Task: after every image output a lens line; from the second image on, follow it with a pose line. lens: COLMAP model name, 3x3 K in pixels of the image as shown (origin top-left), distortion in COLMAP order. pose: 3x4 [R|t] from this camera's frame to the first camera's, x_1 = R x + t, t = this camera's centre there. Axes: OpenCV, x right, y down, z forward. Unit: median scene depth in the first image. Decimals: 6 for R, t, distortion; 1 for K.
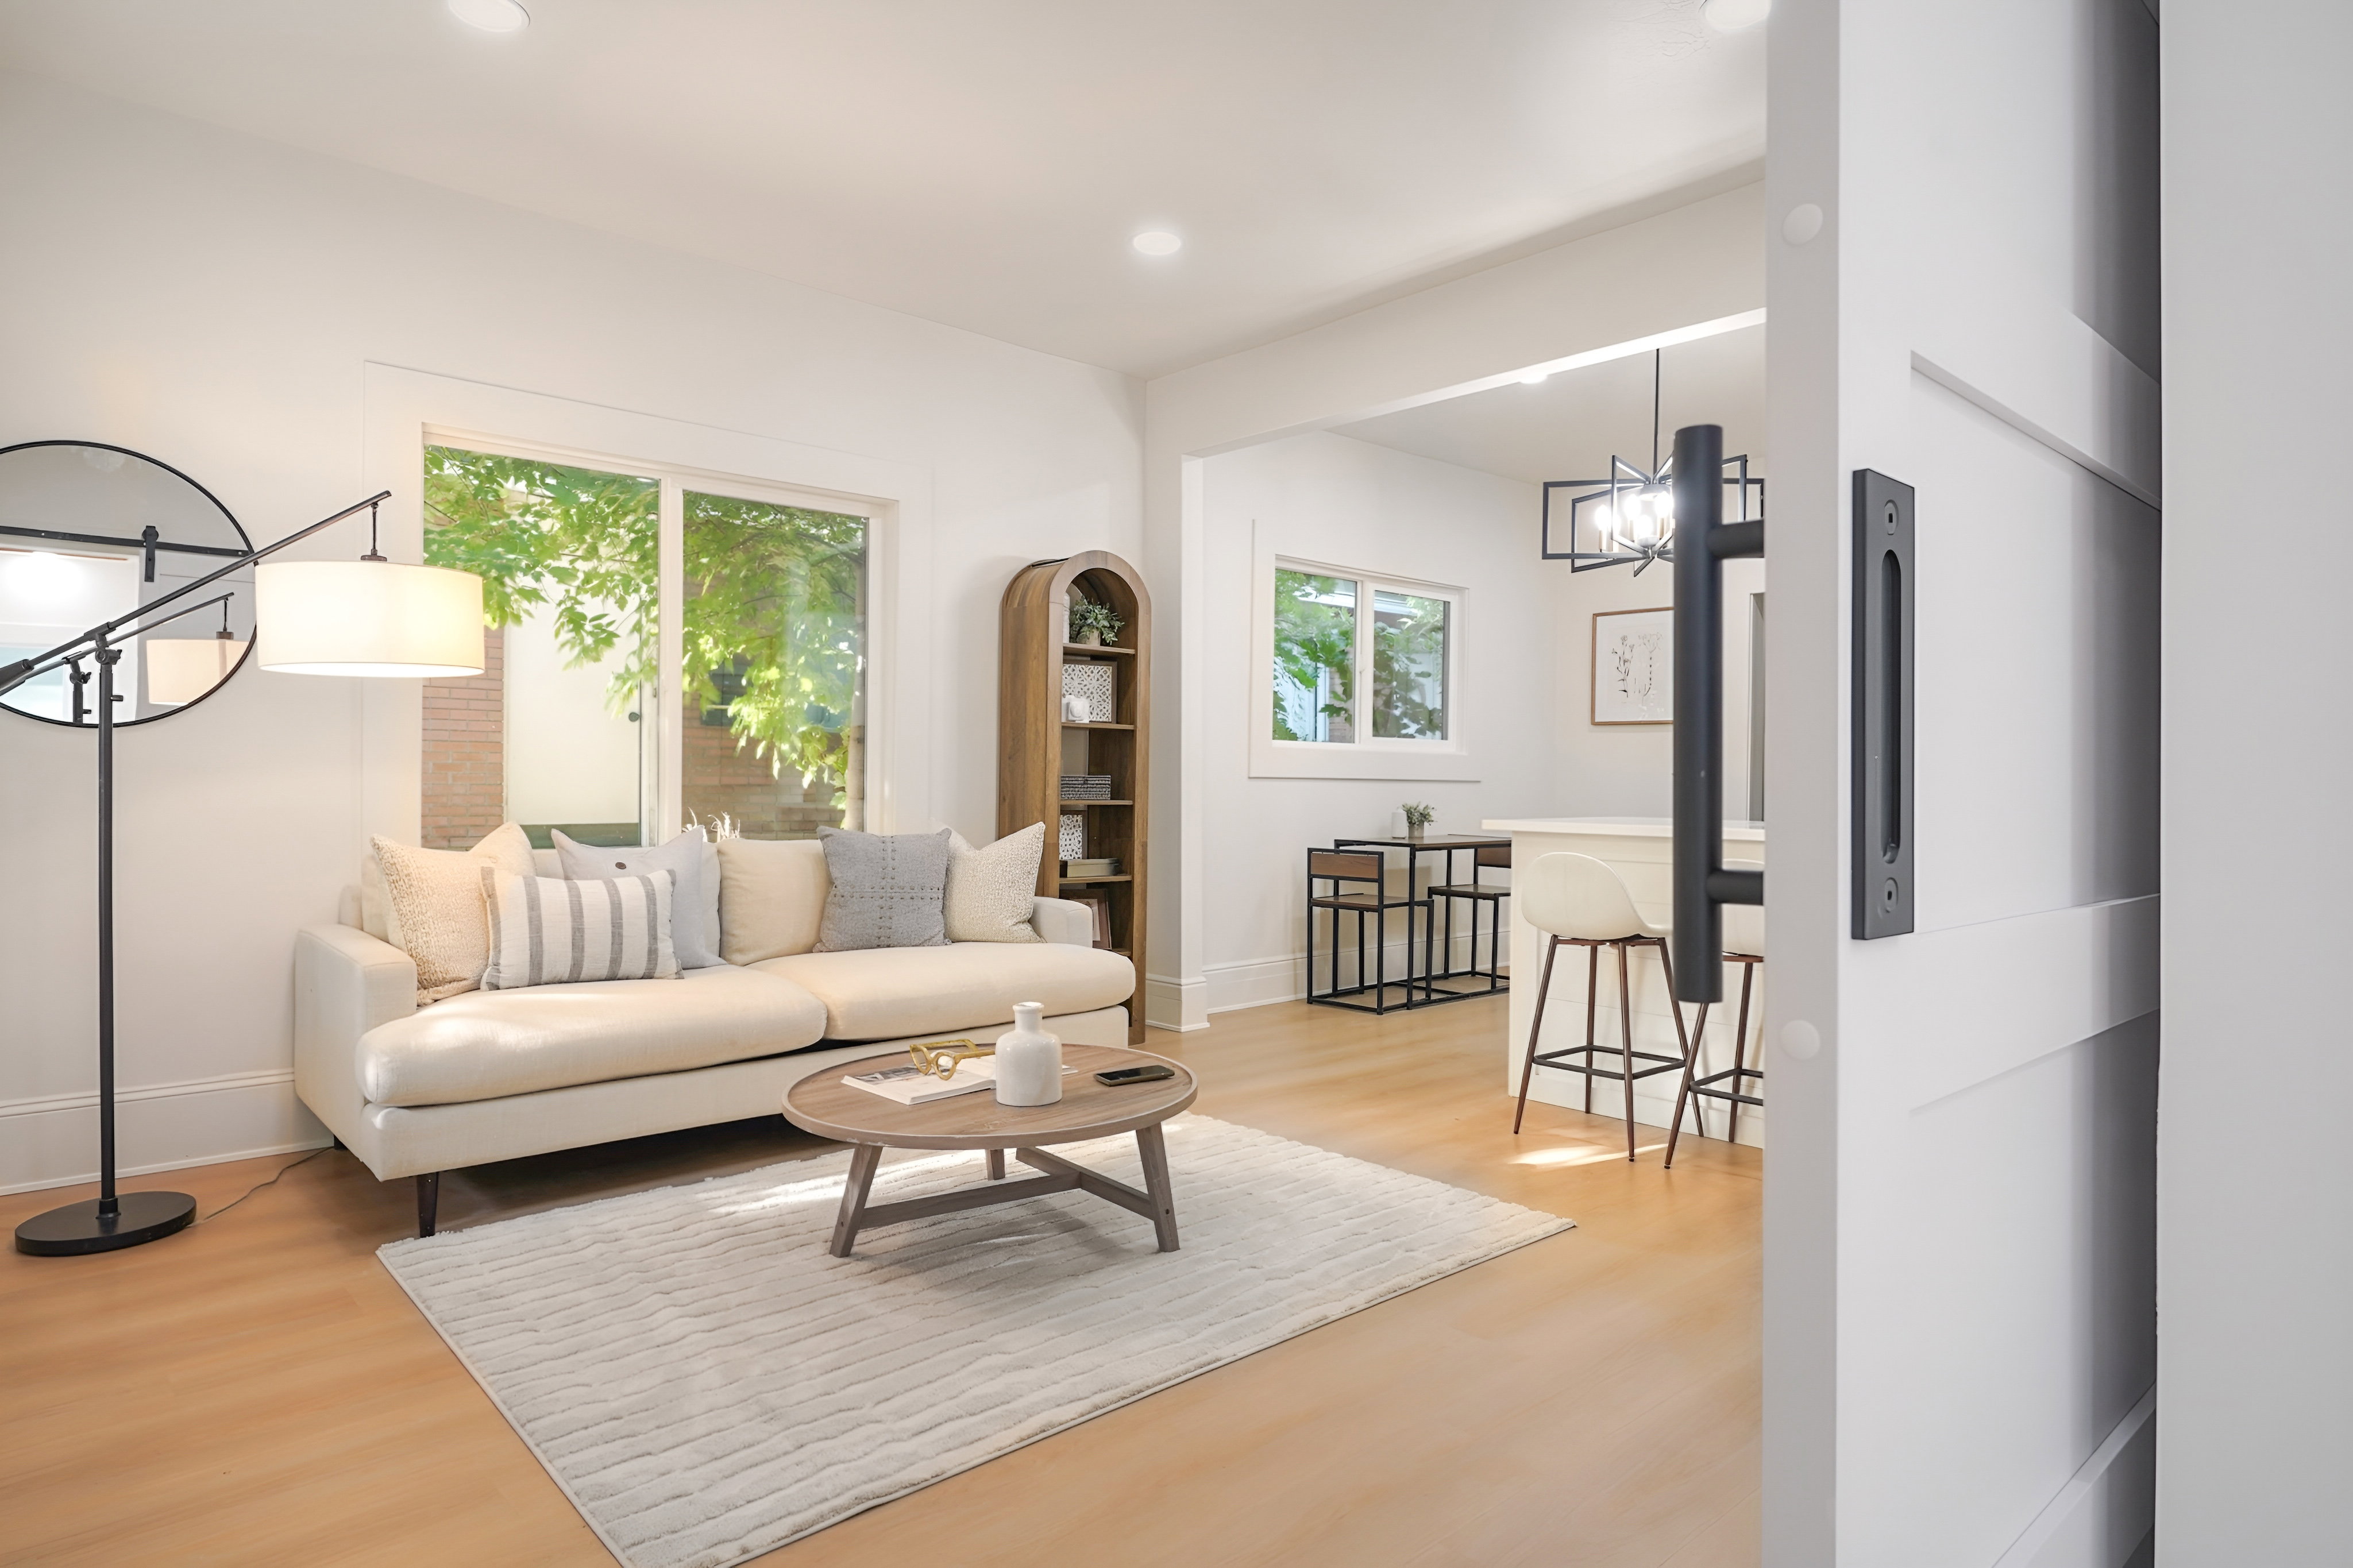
lens RADIAL K [[1406.1, 0, 1129.4], [0, 1406.1, 782.0], [0, 0, 1]] dist [-0.000809, 0.000052]
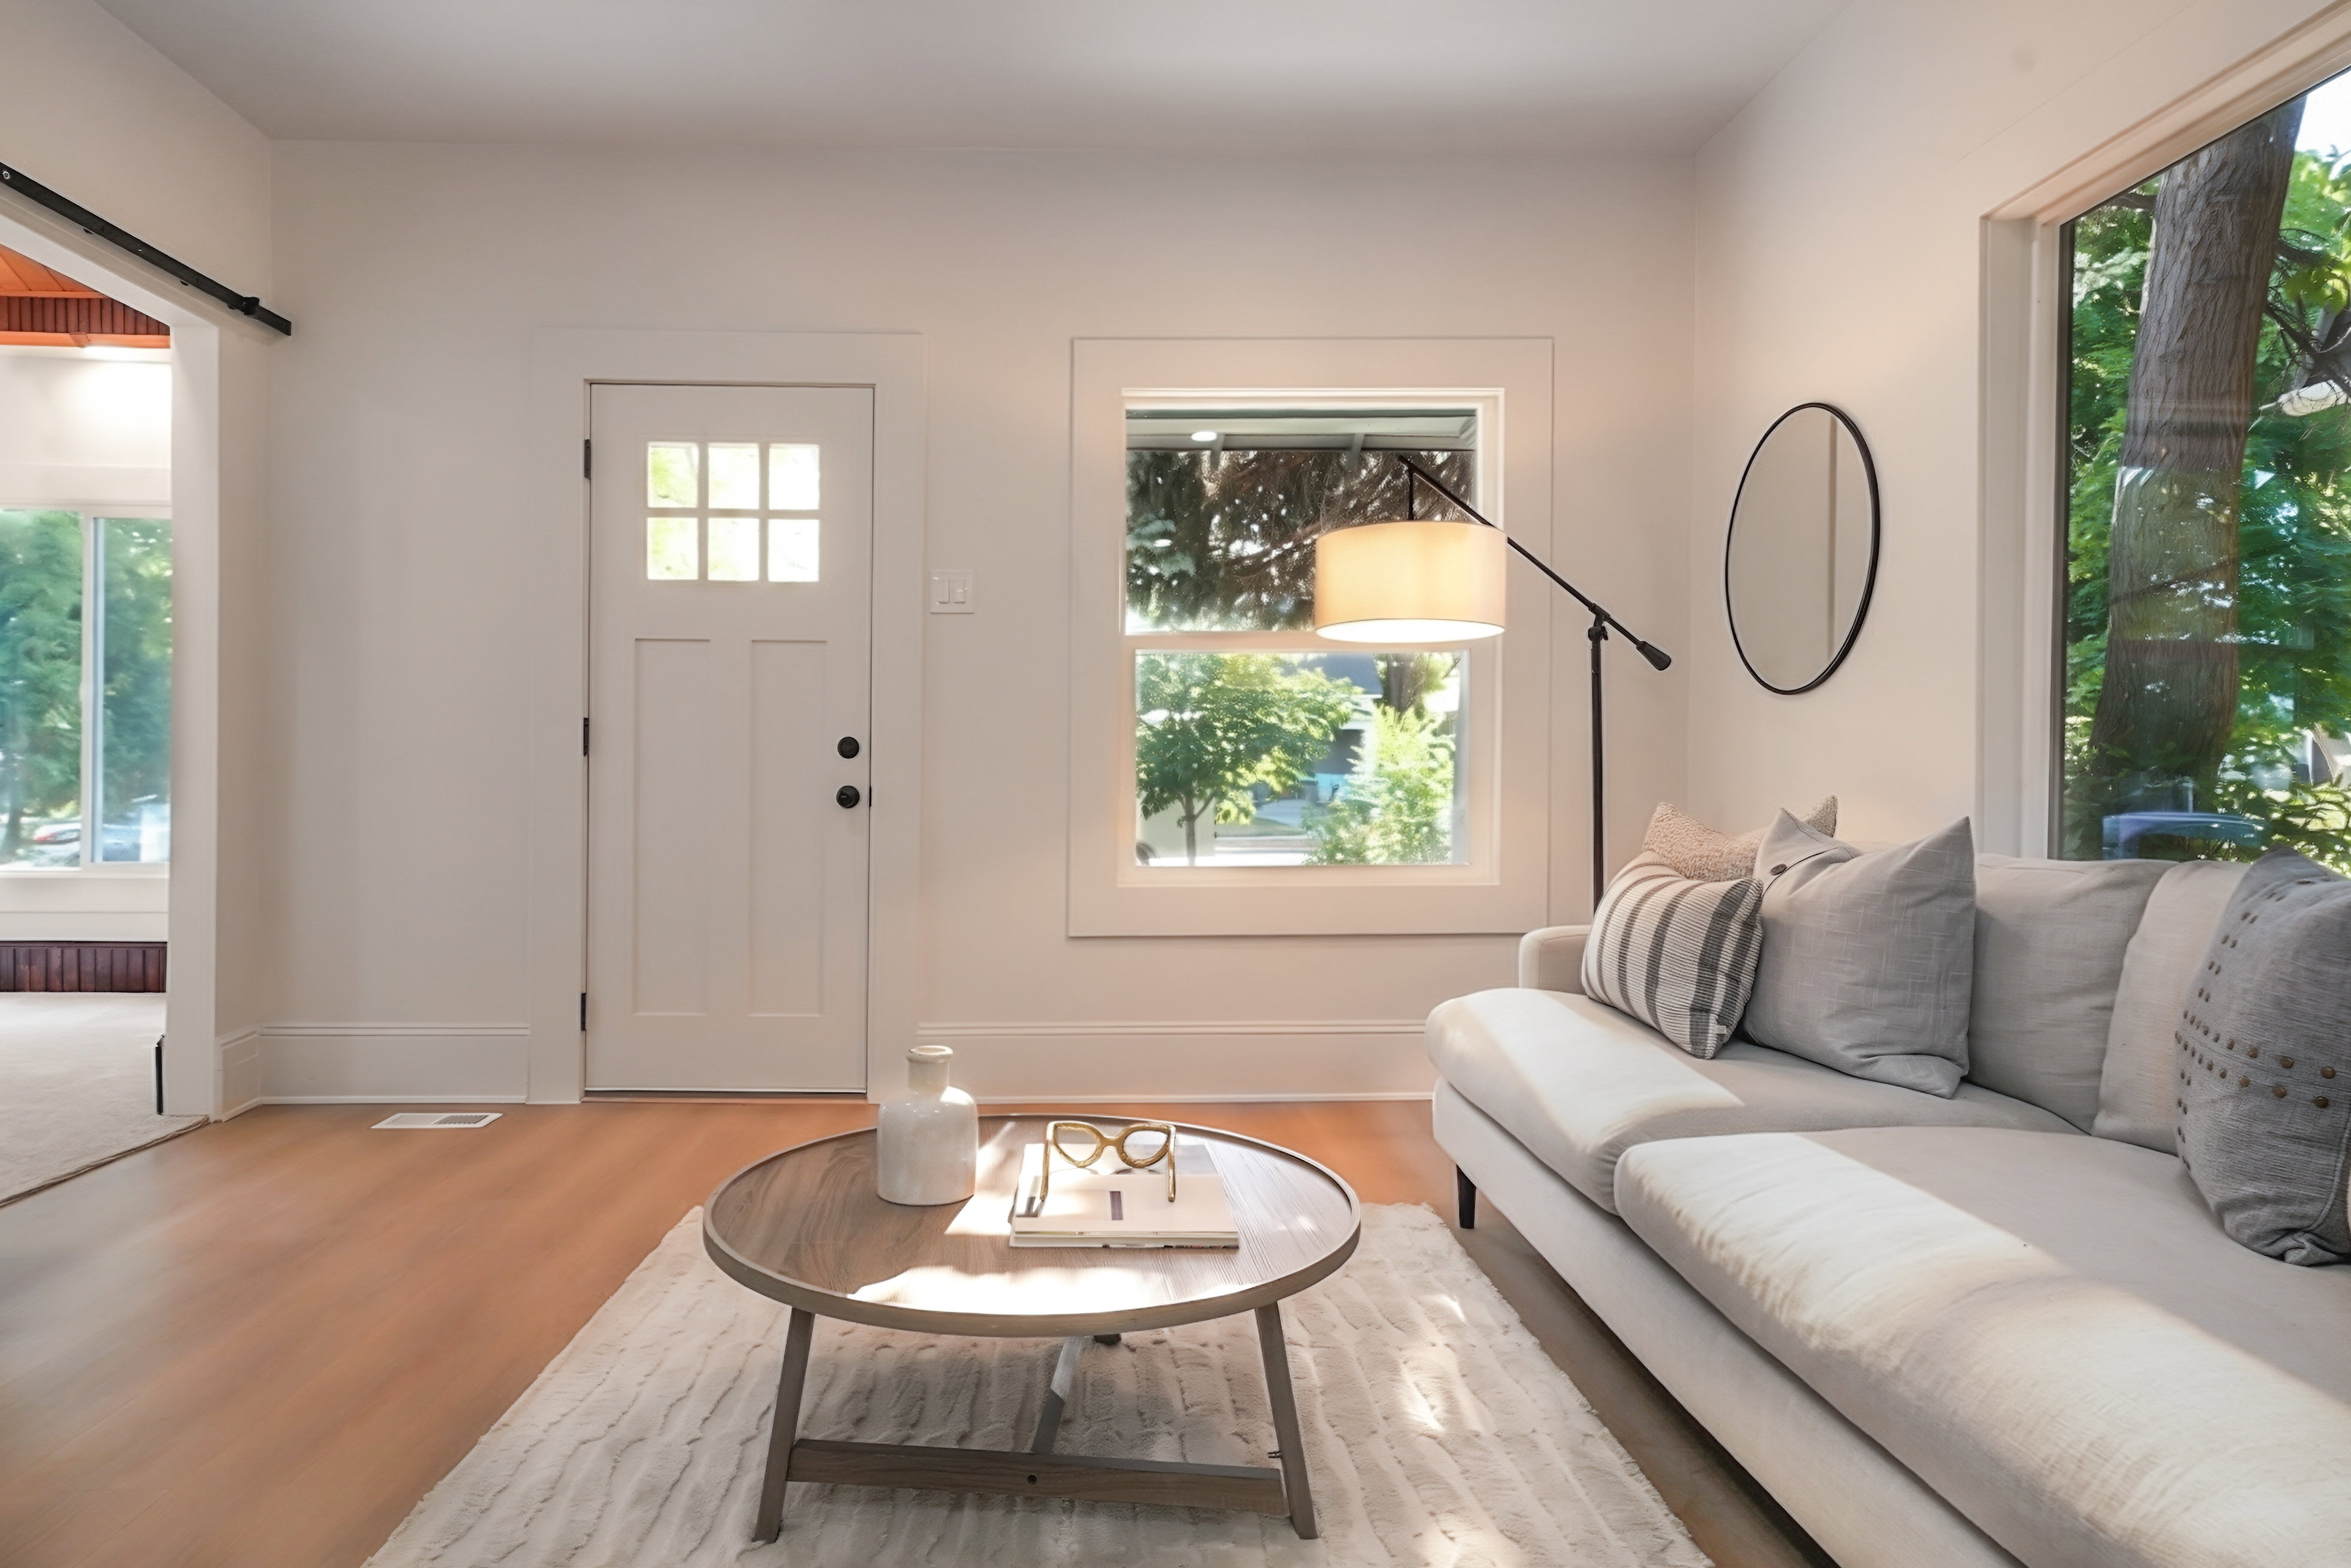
lens RADIAL K [[1376.0, 0, 1103.0], [0, 1376.0, 772.7], [0, 0, 1]] dist [0.009417, 0.000665]
pose [[-0.638120, -0.001111, -0.769936, 0.237949], [-0.003762, 0.999992, 0.001675, 0.013094], [0.769928, 0.003965, -0.638119, 0.918628]]
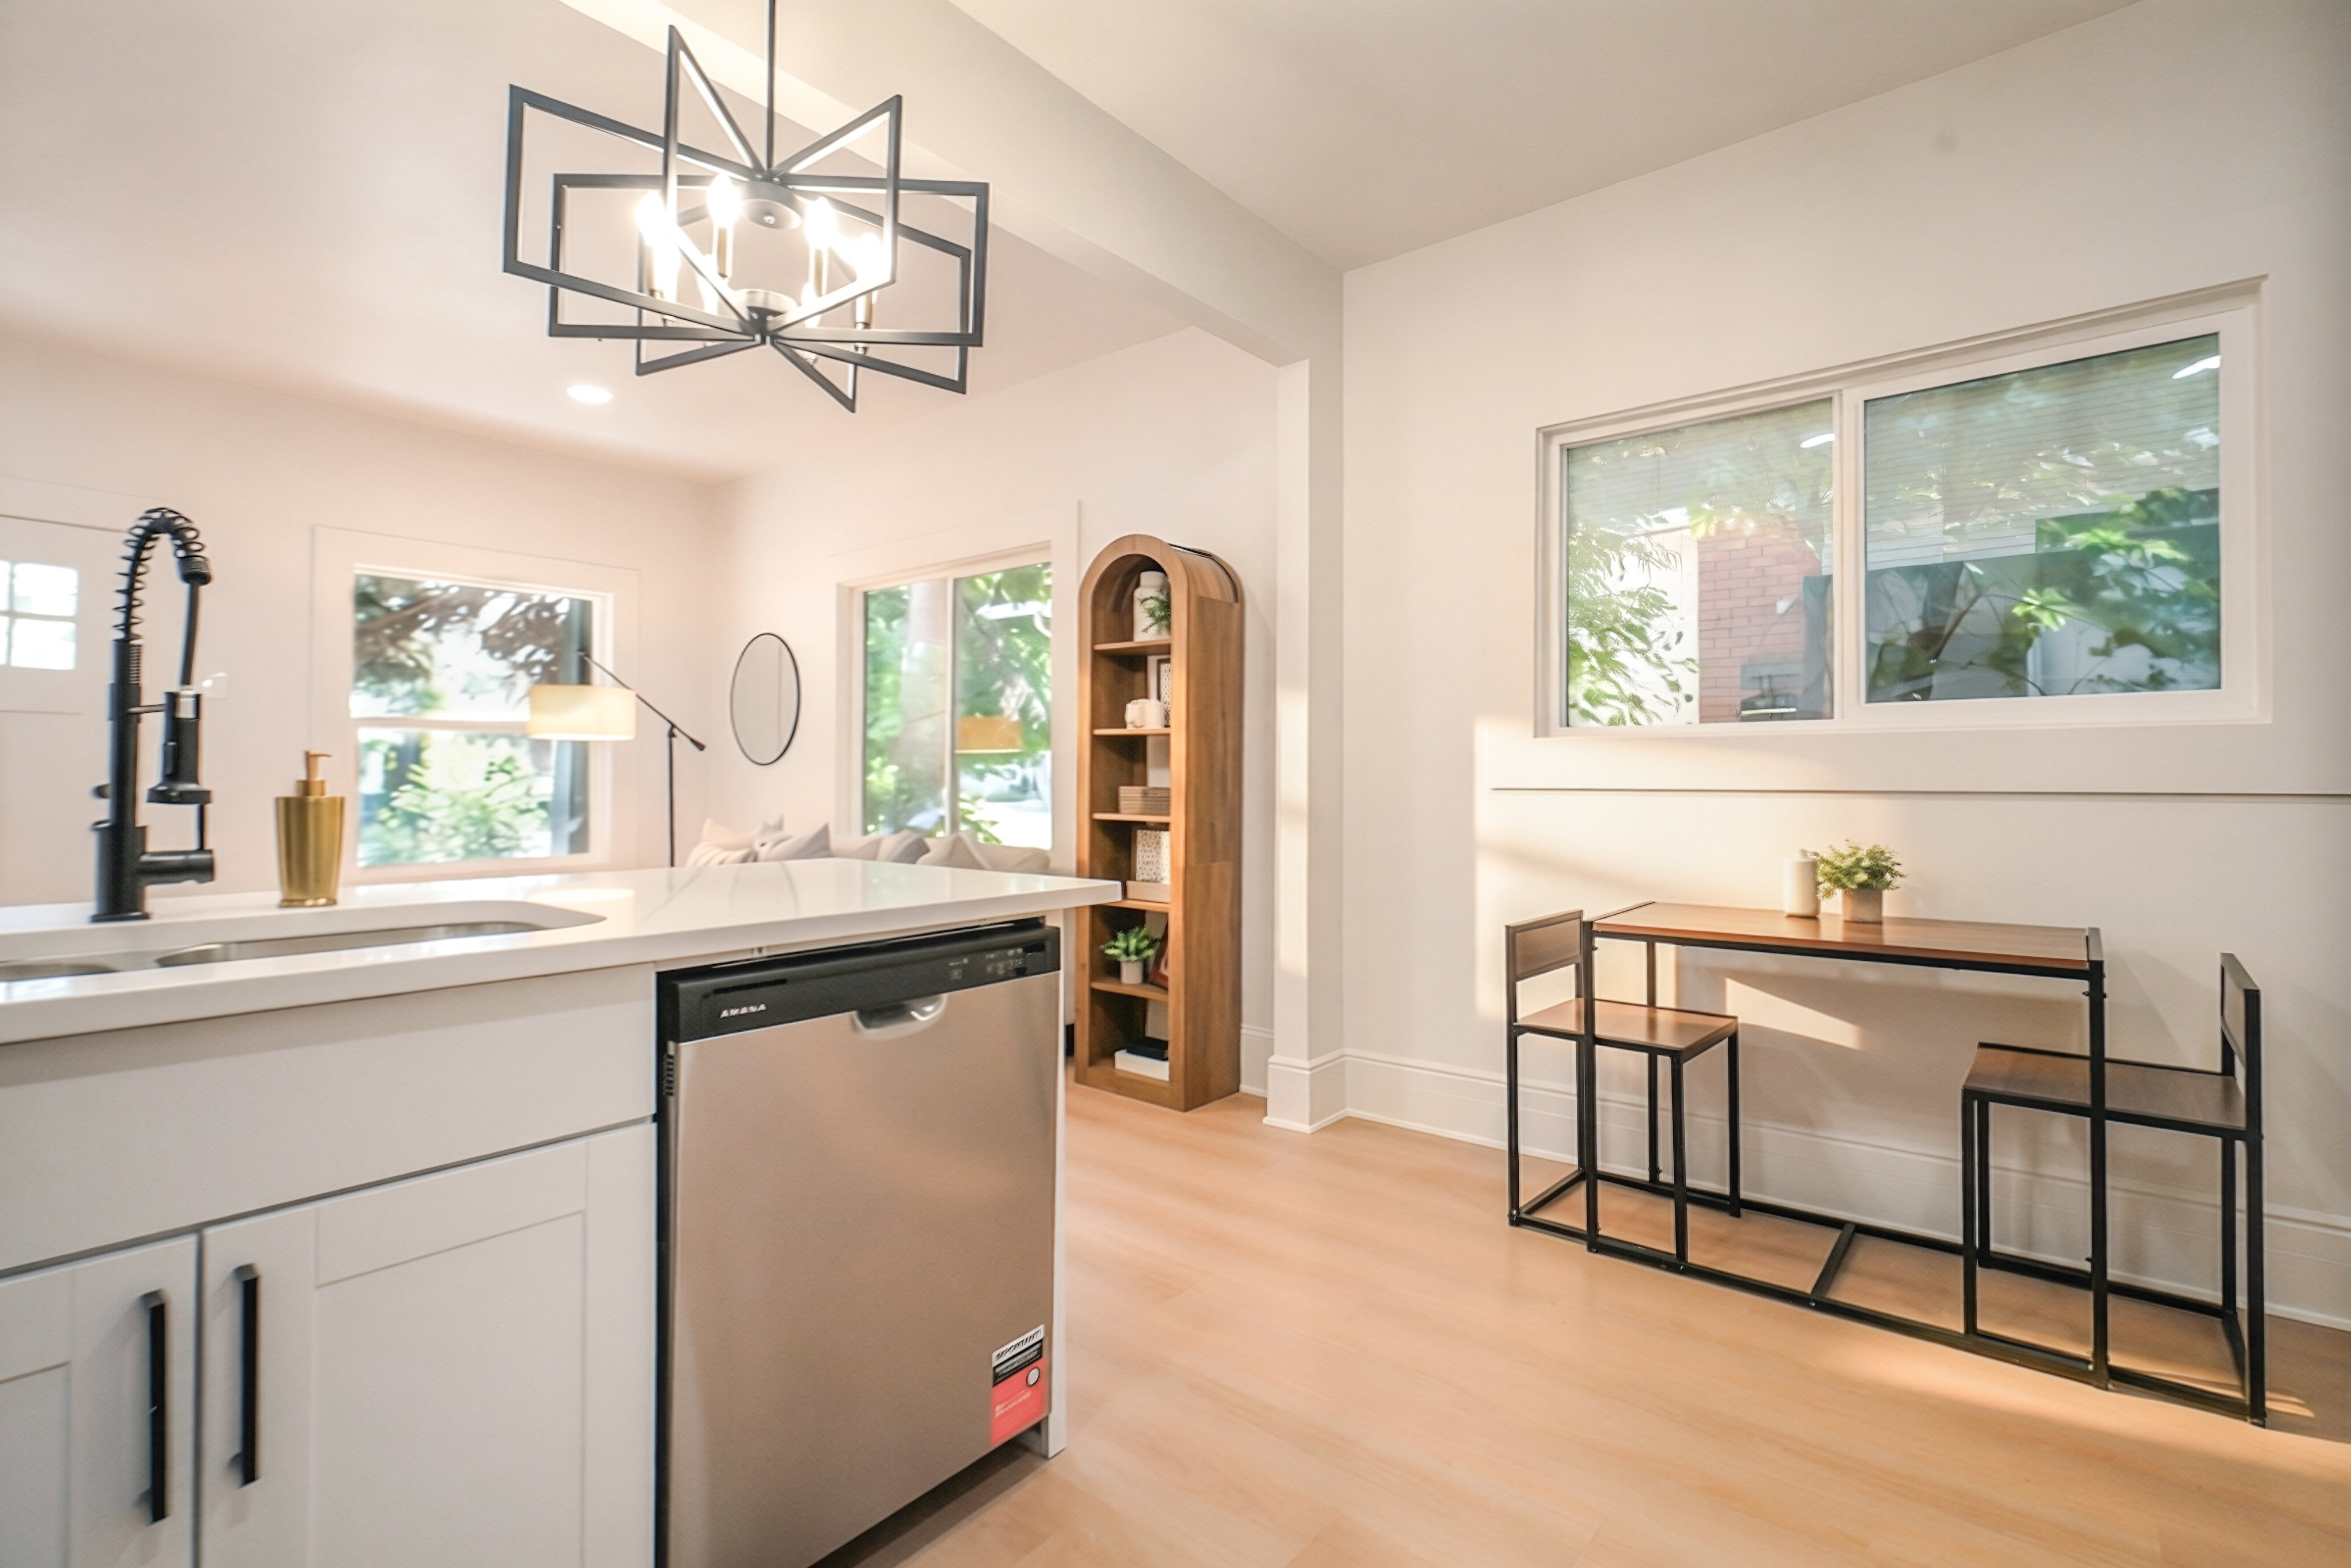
lens RADIAL K [[1101.7, 0, 1190.7], [0, 1101.7, 770.7], [0, 0, 1]] dist [-0.000739, 0.000090]
pose [[0.152446, -0.010932, -0.988251, 0.739369], [0.000371, 0.999939, -0.011004, -0.008254], [0.988312, 0.001311, 0.152441, 1.019367]]
